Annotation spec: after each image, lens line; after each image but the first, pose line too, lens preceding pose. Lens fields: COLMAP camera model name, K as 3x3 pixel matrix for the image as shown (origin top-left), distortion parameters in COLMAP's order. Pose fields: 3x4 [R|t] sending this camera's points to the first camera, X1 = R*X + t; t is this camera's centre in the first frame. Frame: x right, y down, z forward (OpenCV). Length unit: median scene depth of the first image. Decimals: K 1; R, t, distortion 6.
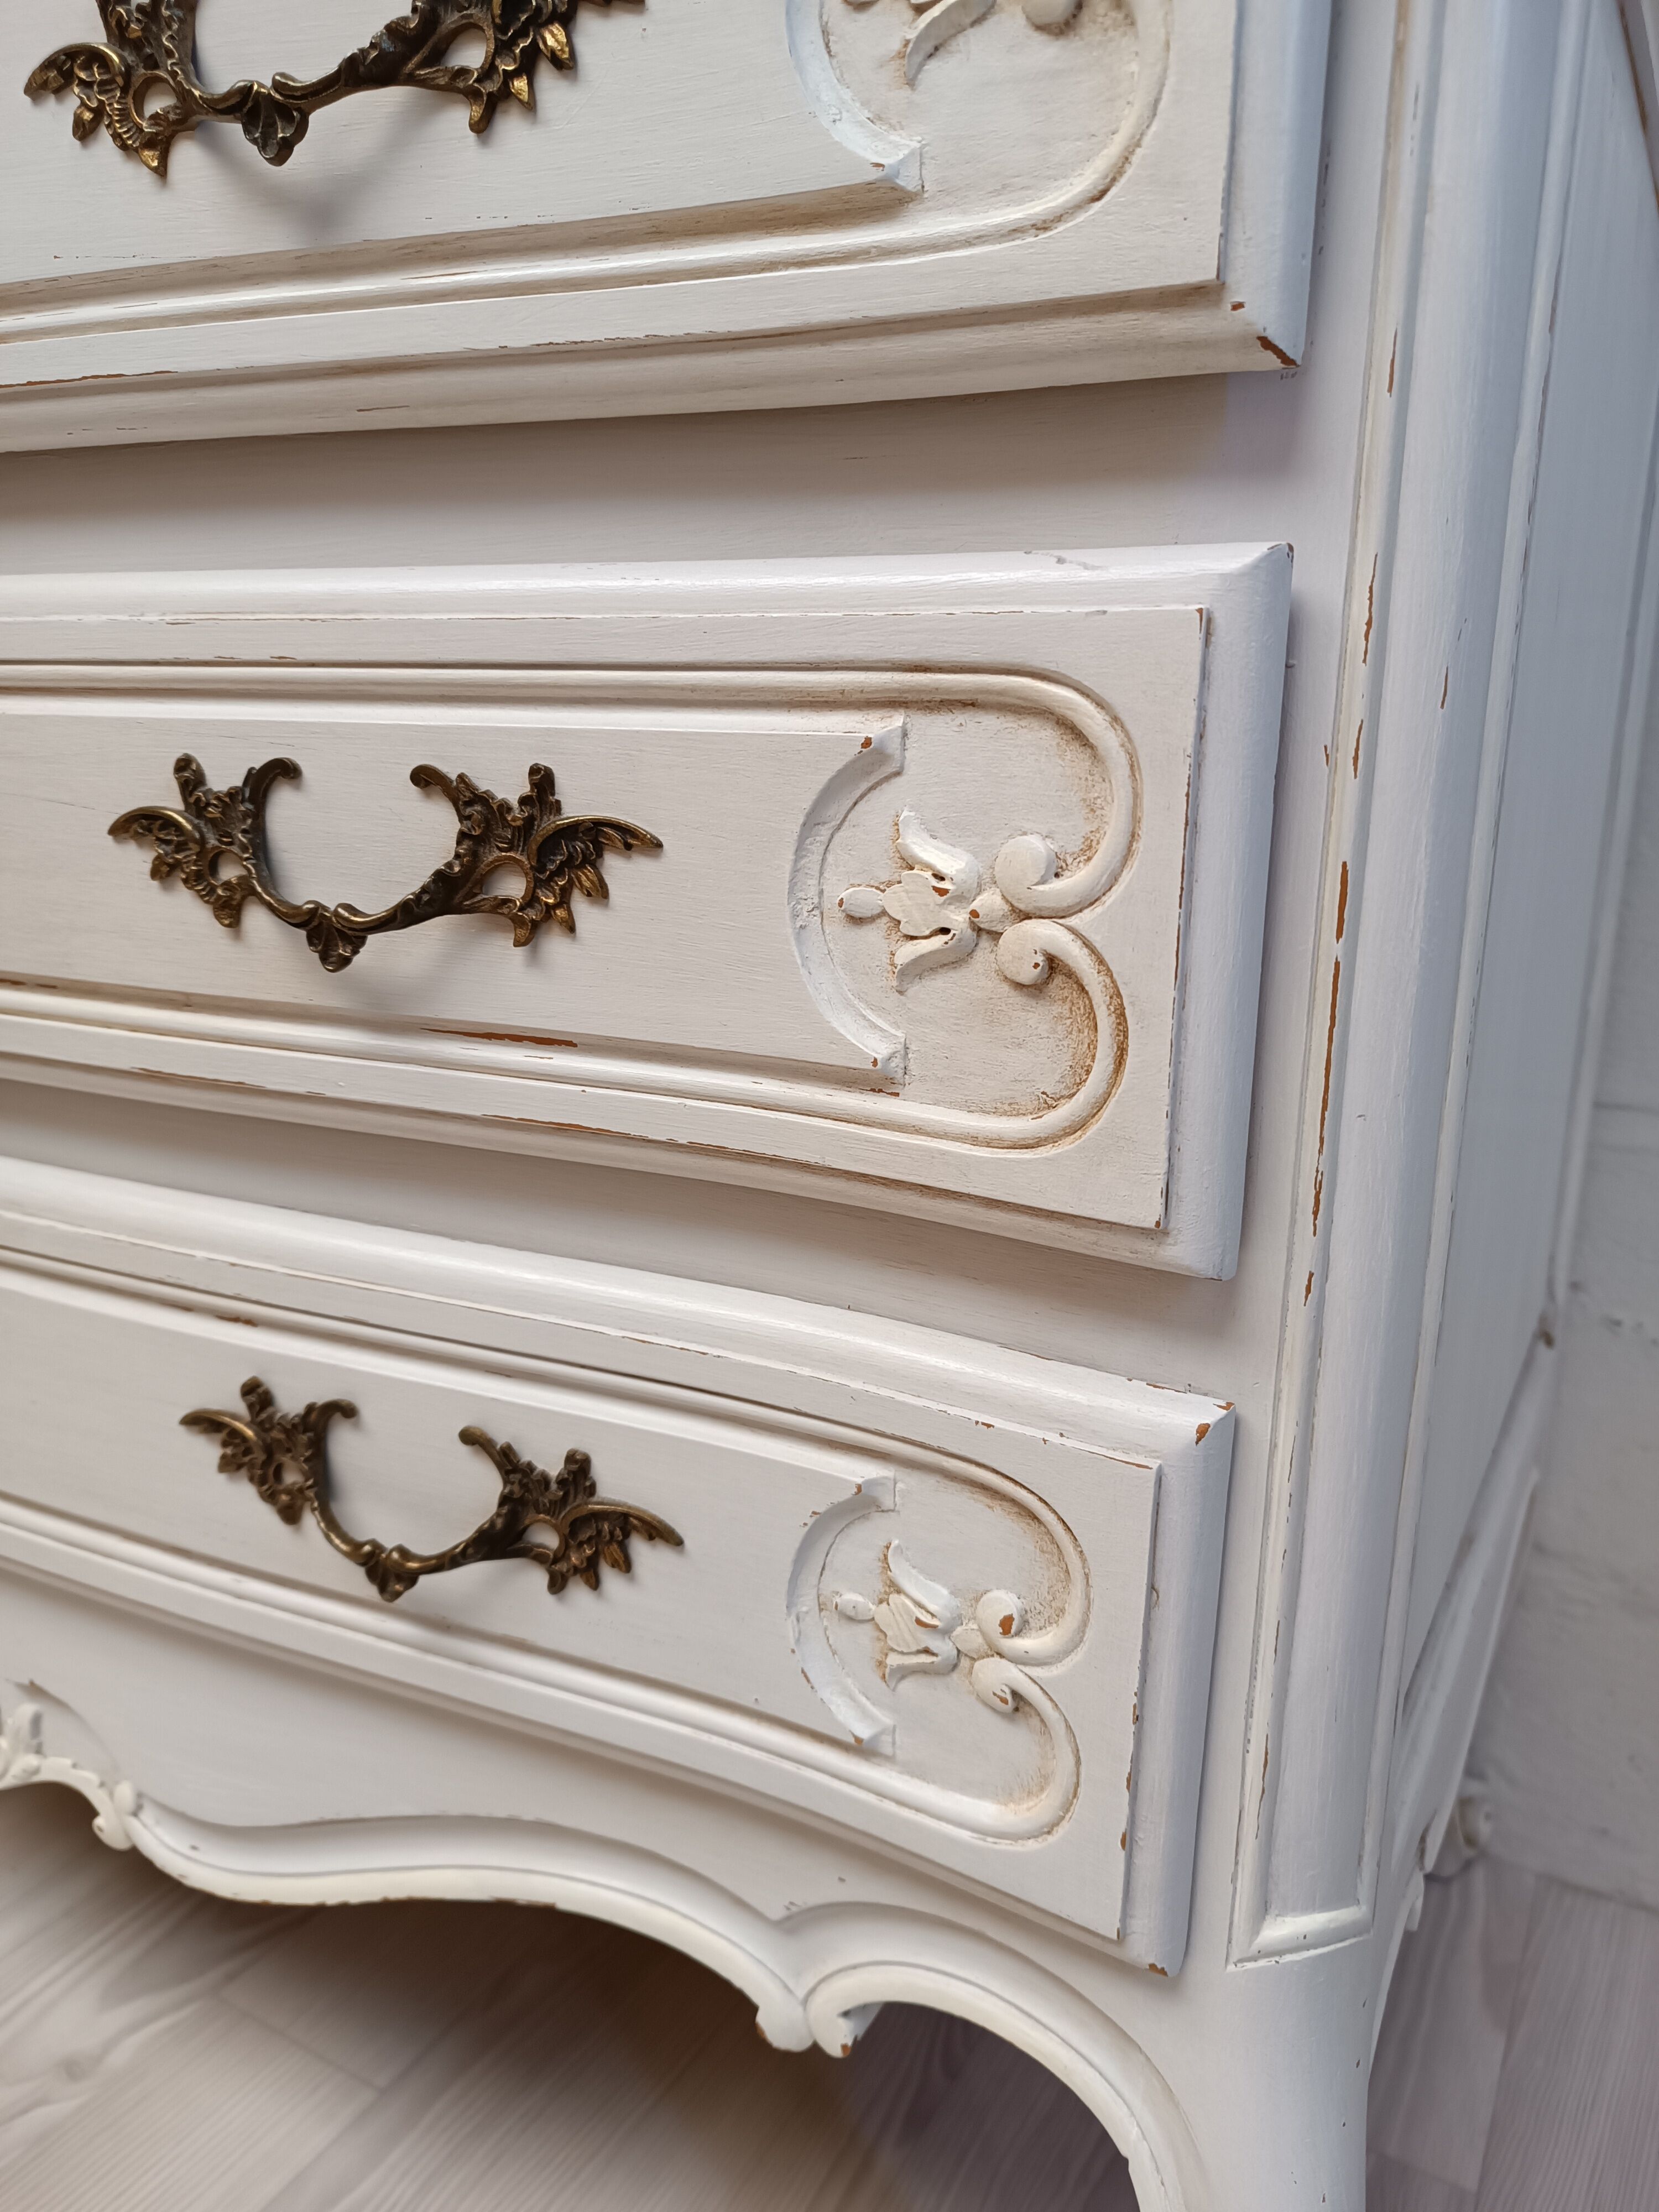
lens RADIAL K [[1619.5, 0, 825.9], [0, 1619.5, 1121.8], [0, 0, 1]] dist [-0.001028, -0.010510]
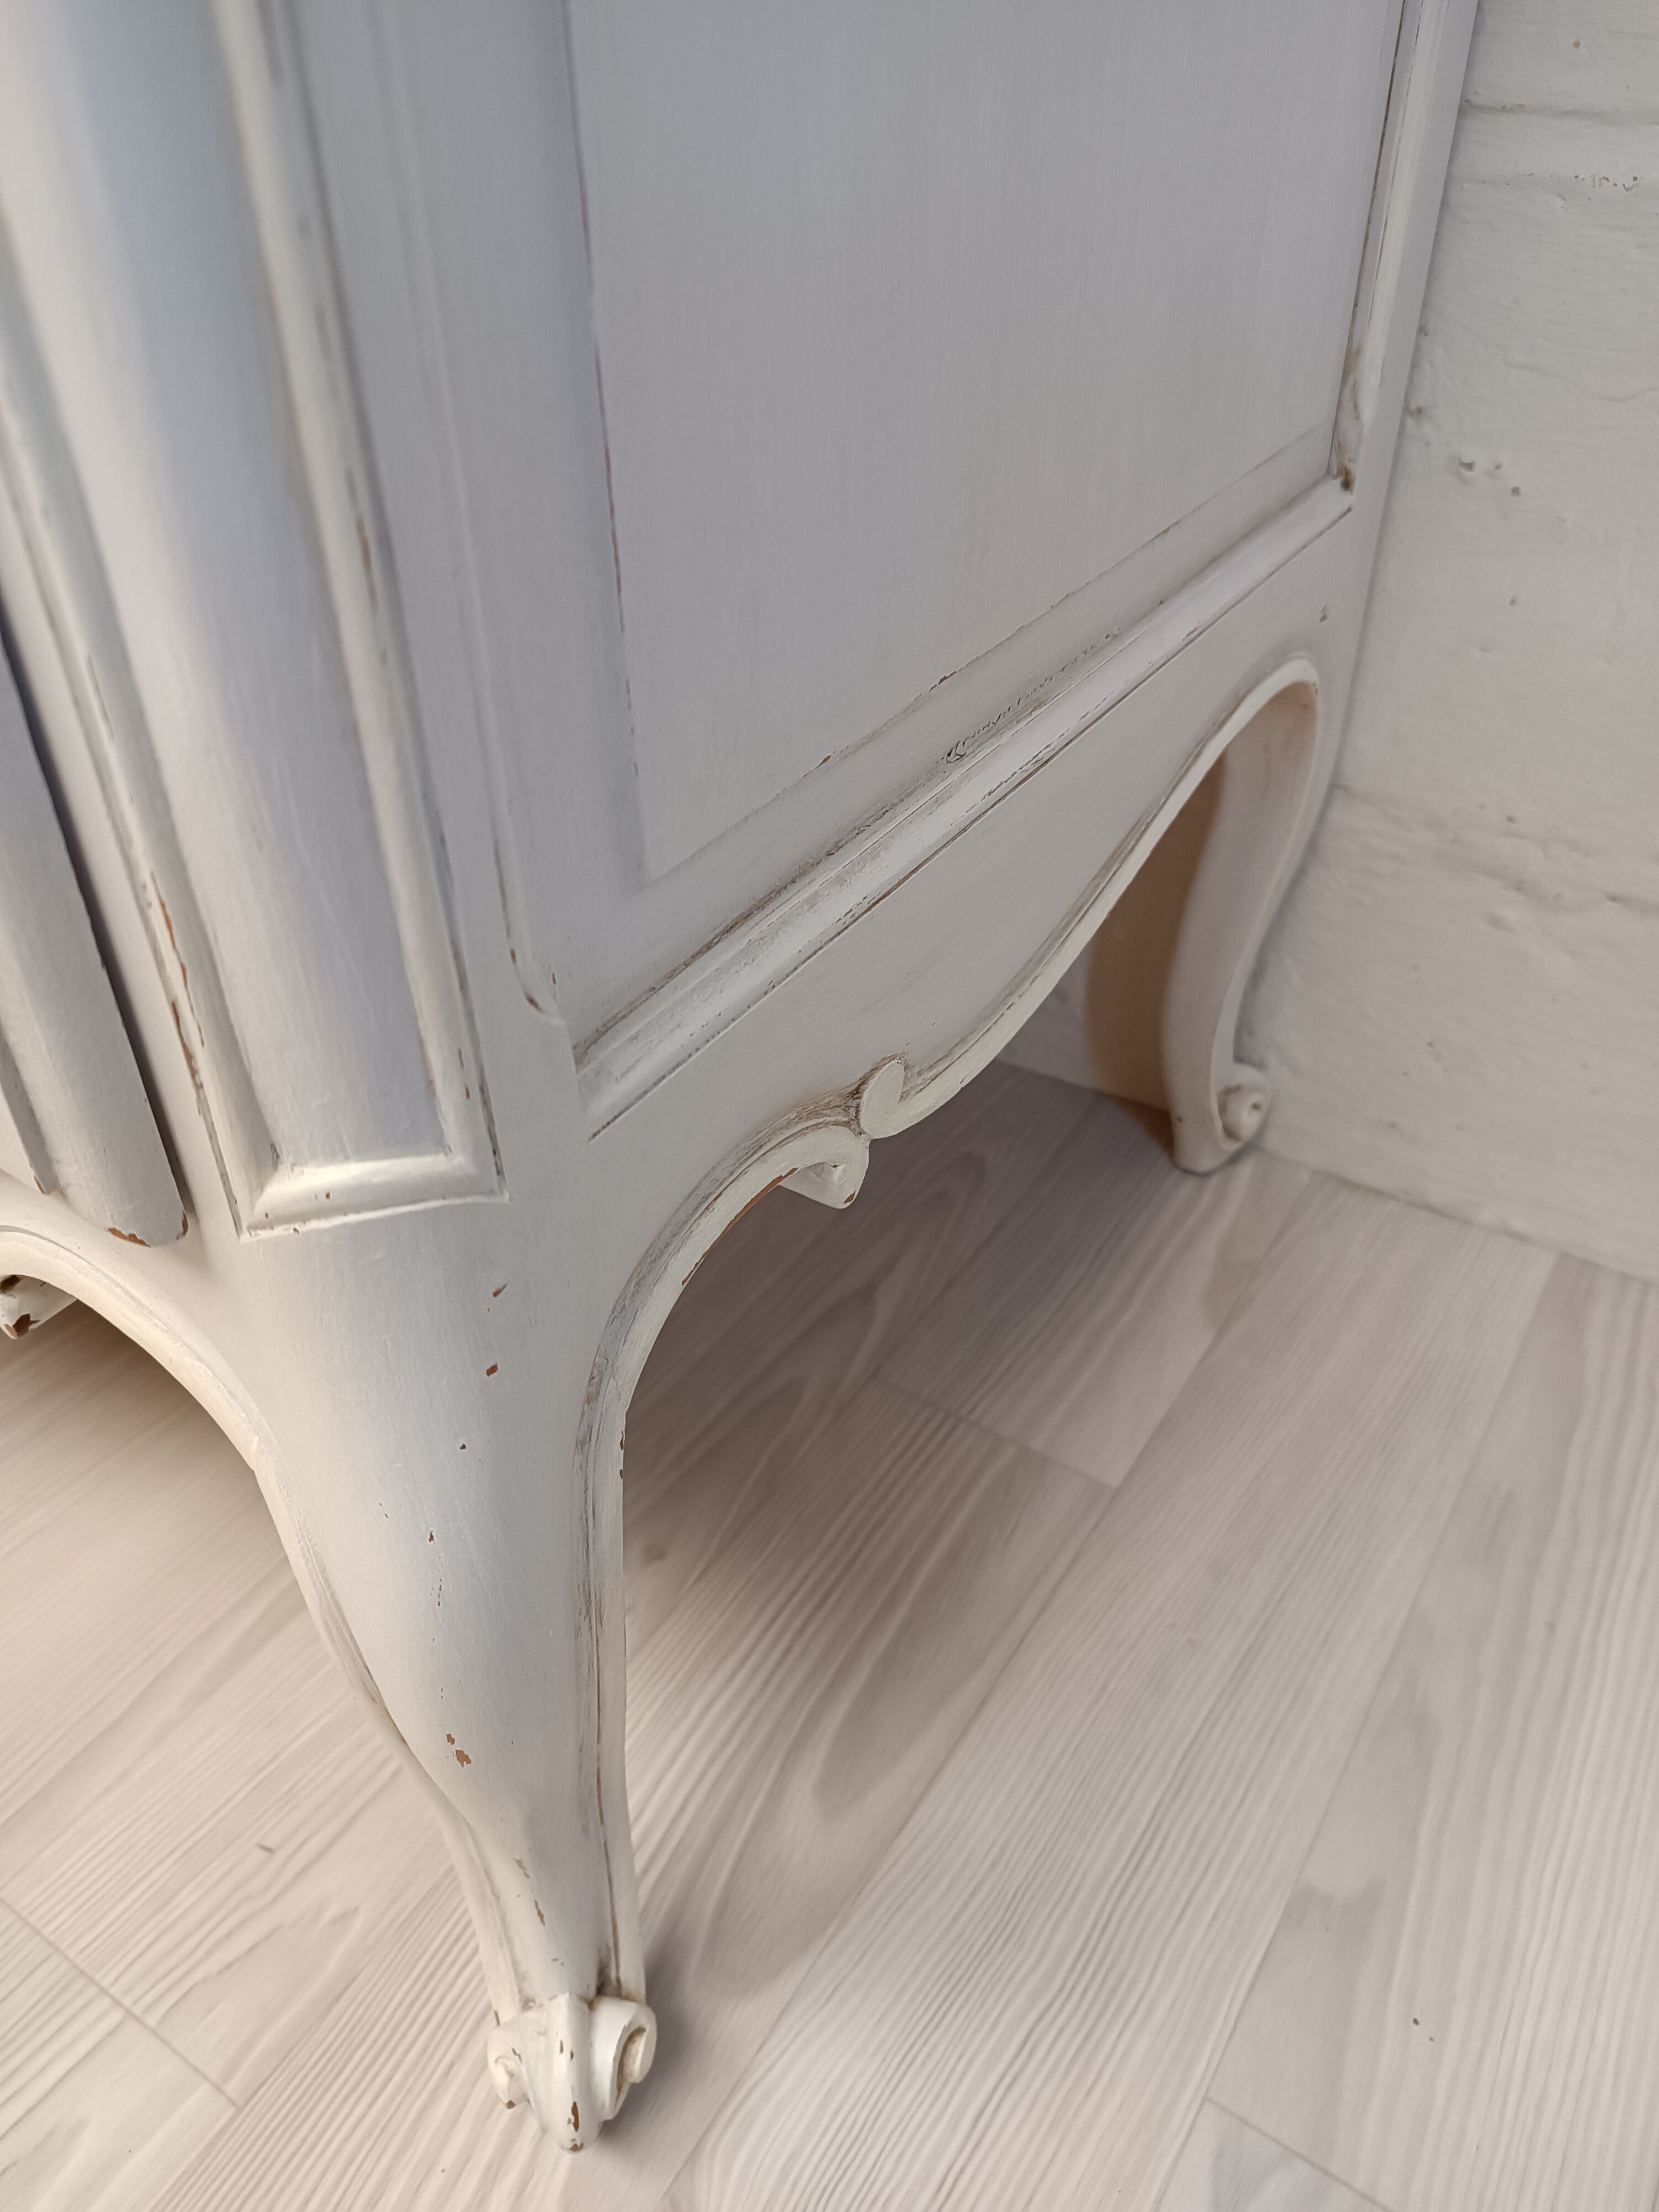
lens RADIAL K [[1619.5, 0, 825.9], [0, 1619.5, 1121.8], [0, 0, 1]] dist [-0.001028, -0.010510]
pose [[0.997758, 0.014076, -0.065424, 0.505748], [0.012269, 0.922580, 0.385611, 0.222064], [0.065786, -0.385549, 0.920339, 0.415357]]
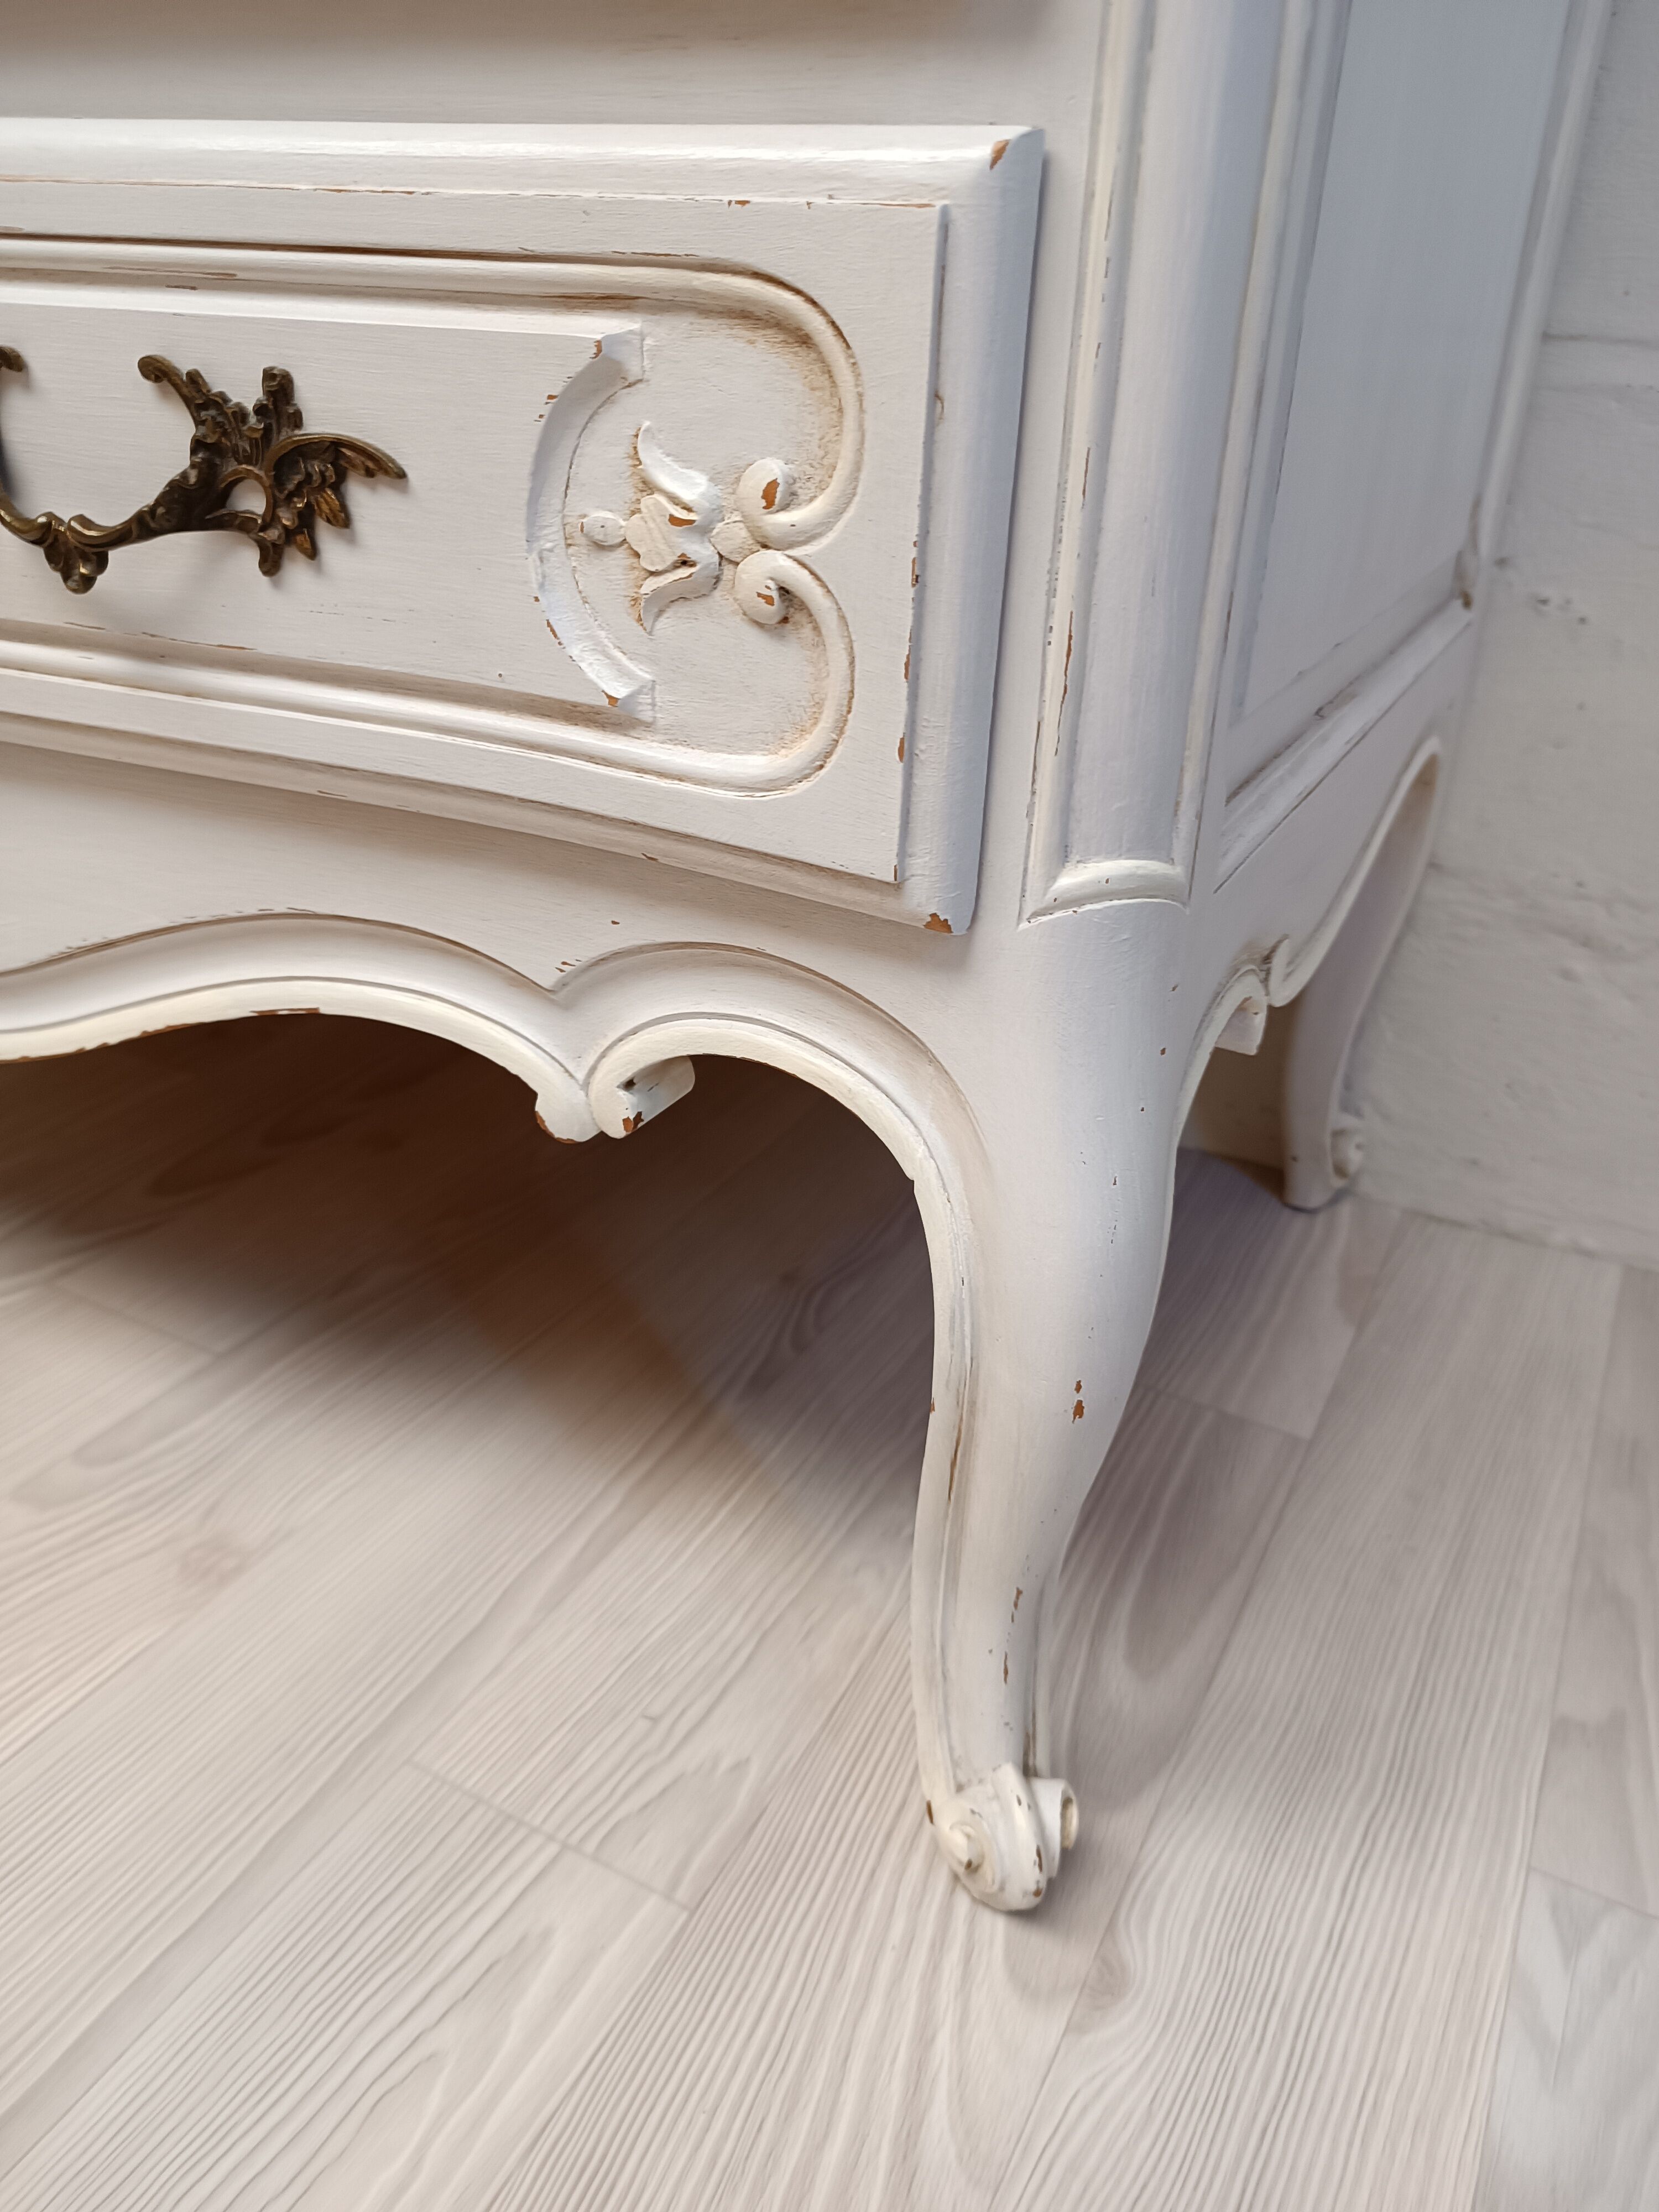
lens RADIAL K [[1619.5, 0, 825.9], [0, 1619.5, 1121.8], [0, 0, 1]] dist [-0.001028, -0.010510]
pose [[0.999426, 0.007099, 0.033123, 0.108525], [-0.014457, 0.973660, 0.227547, 0.410965], [-0.030635, -0.227895, 0.973204, 0.109322]]
